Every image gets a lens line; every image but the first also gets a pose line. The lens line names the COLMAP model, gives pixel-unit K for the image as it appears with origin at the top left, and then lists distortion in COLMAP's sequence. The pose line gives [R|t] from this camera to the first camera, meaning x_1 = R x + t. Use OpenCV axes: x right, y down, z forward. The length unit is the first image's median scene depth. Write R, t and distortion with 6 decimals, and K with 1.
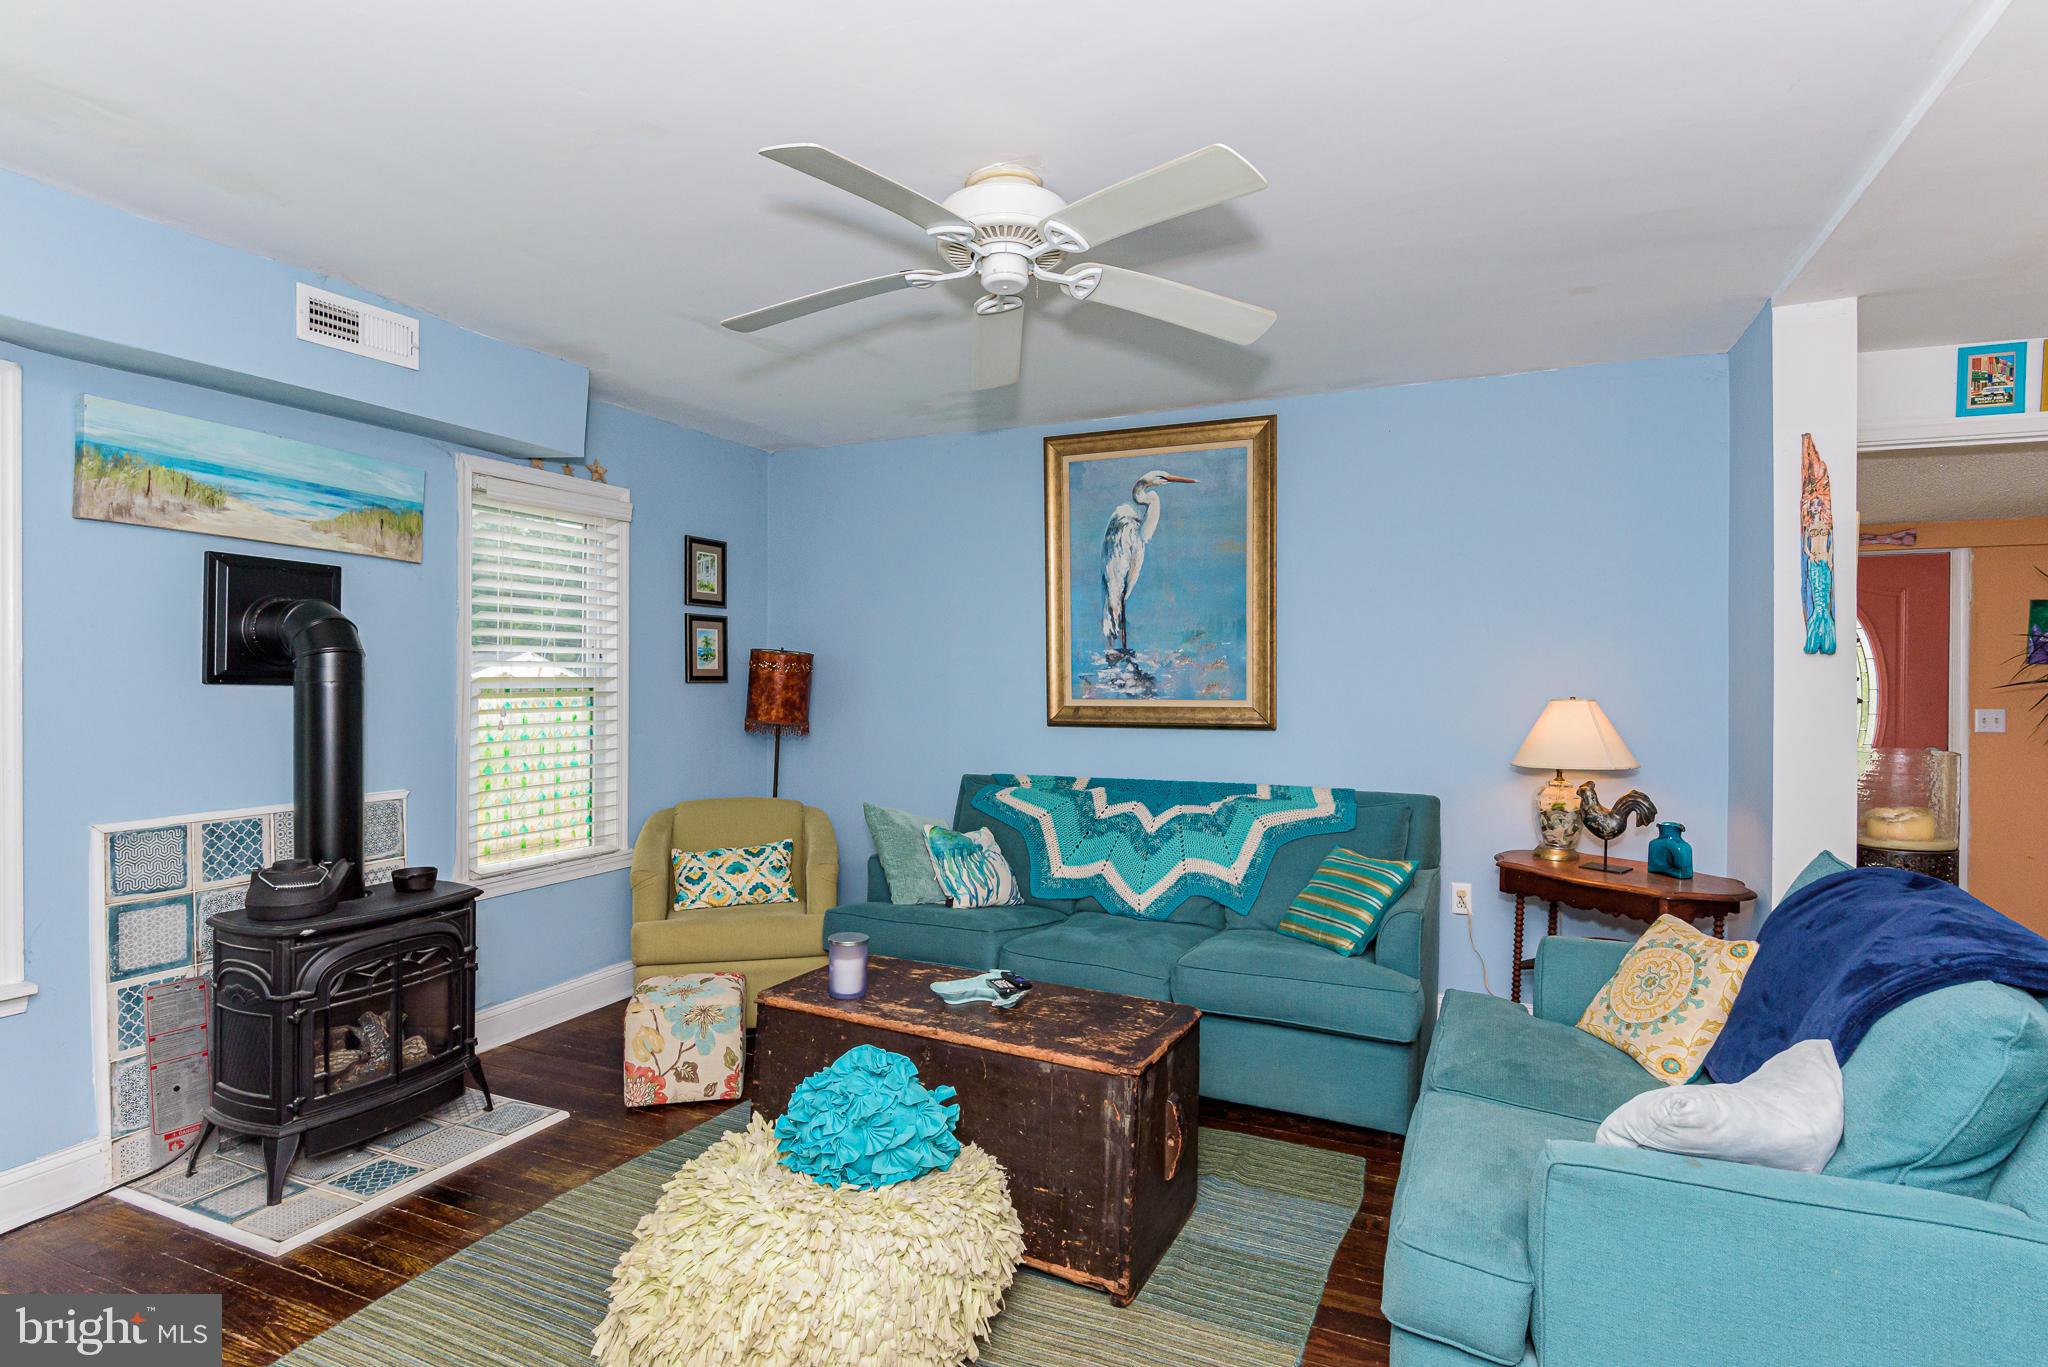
lens RADIAL K [[1028.6, 0, 1023.9], [0, 1028.6, 707.6], [0, 0, 1]] dist [0.001668, -0.001753]
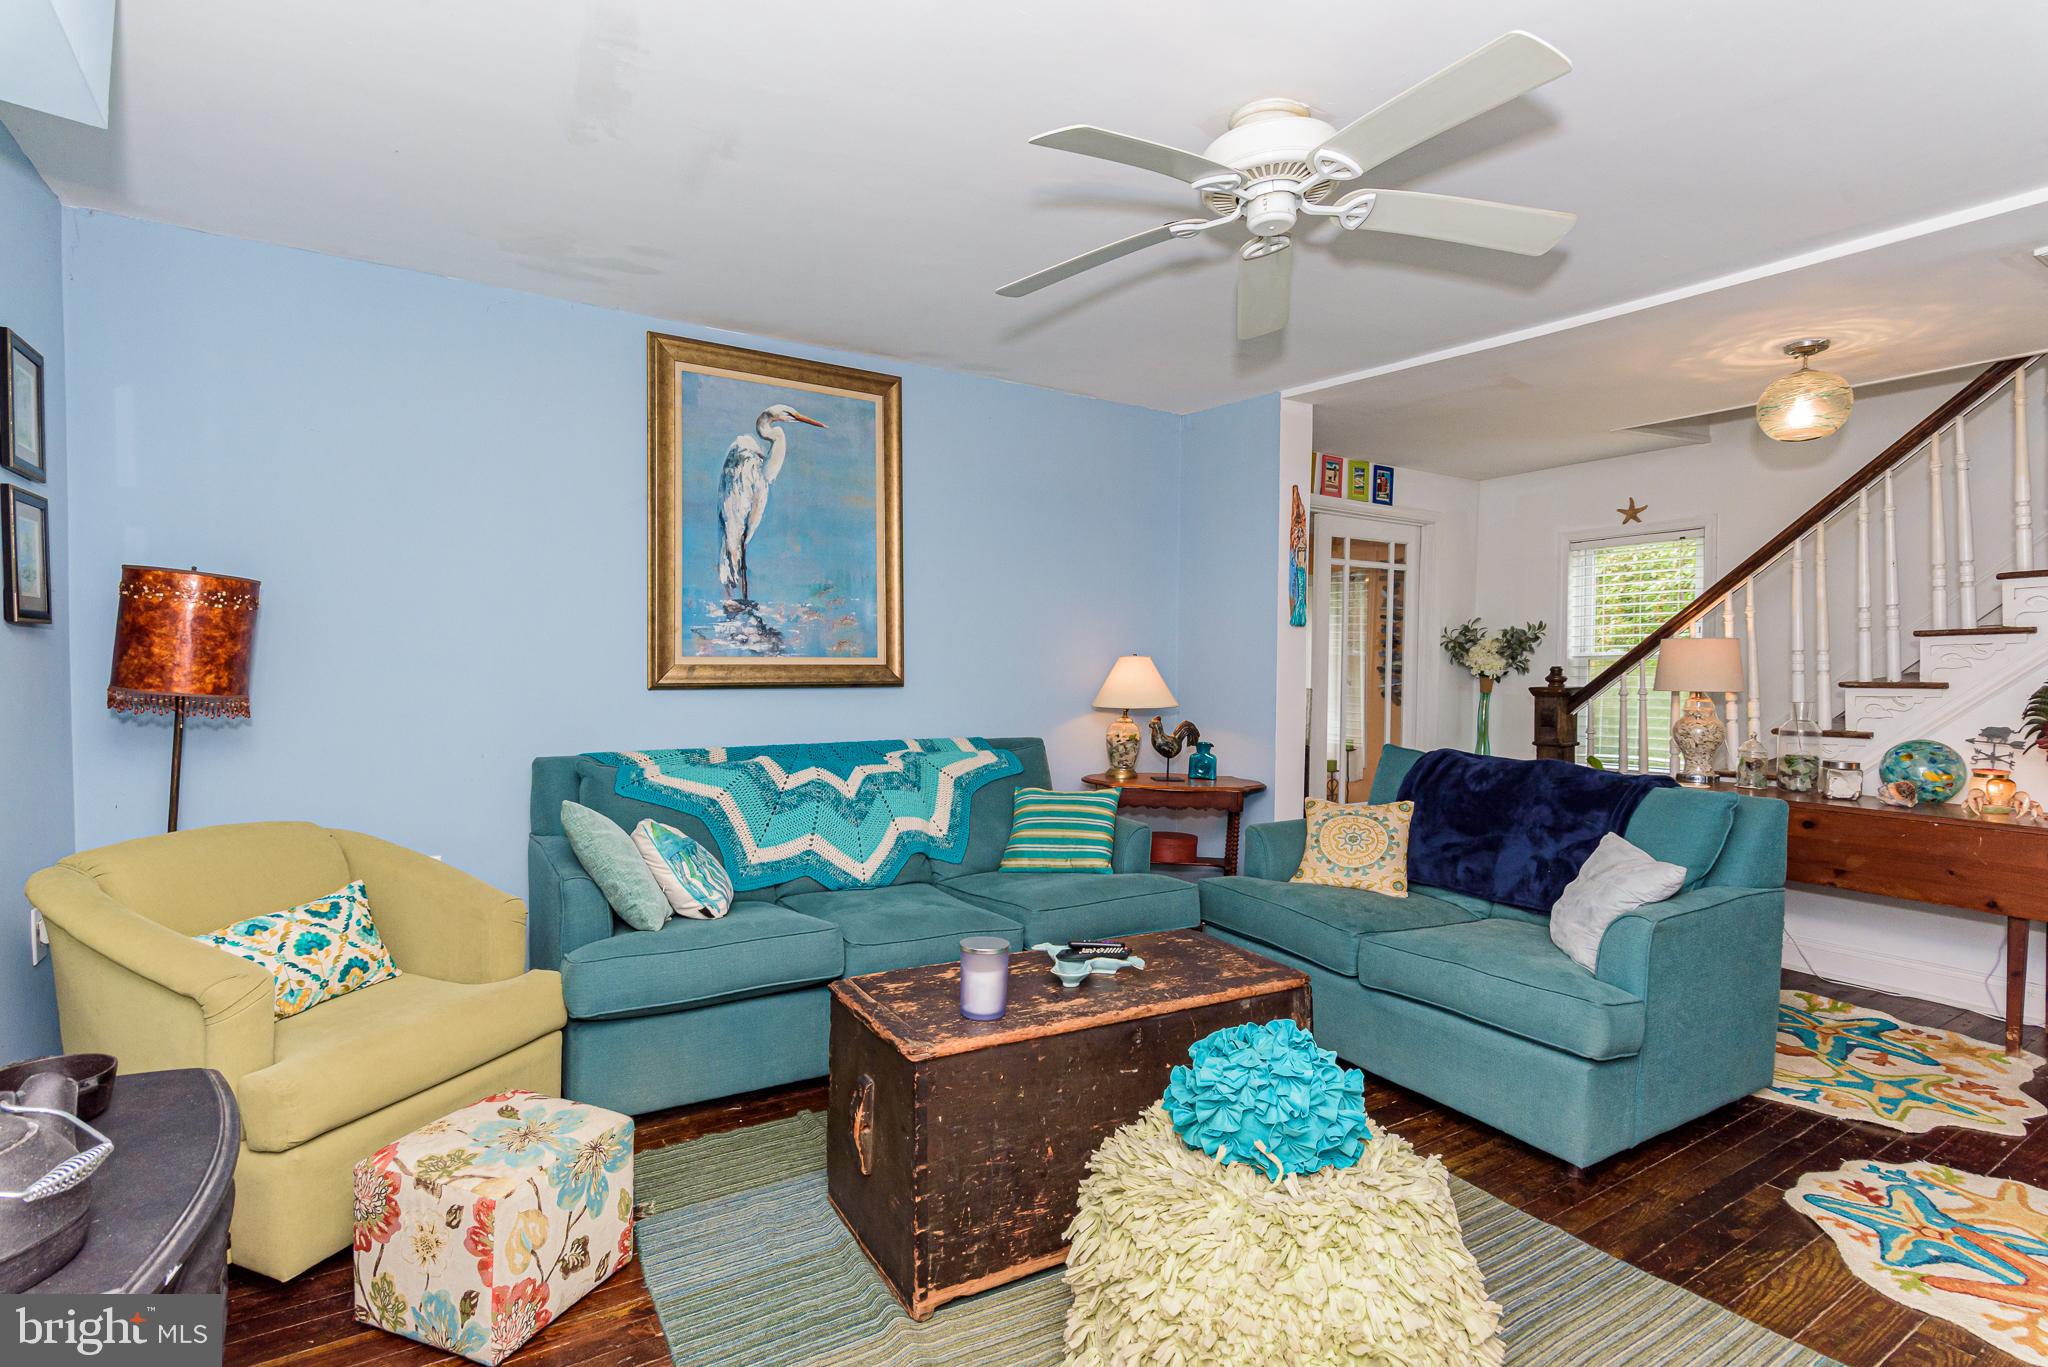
lens RADIAL K [[976.4, 0, 1025.1], [0, 976.4, 707.0], [0, 0, 1]] dist [0.001602, 0.000038]
pose [[0.560767, -0.038761, 0.827066, -0.495566], [0.012694, 0.999189, 0.038221, 0.006421], [-0.827876, -0.010934, 0.560804, 0.349411]]
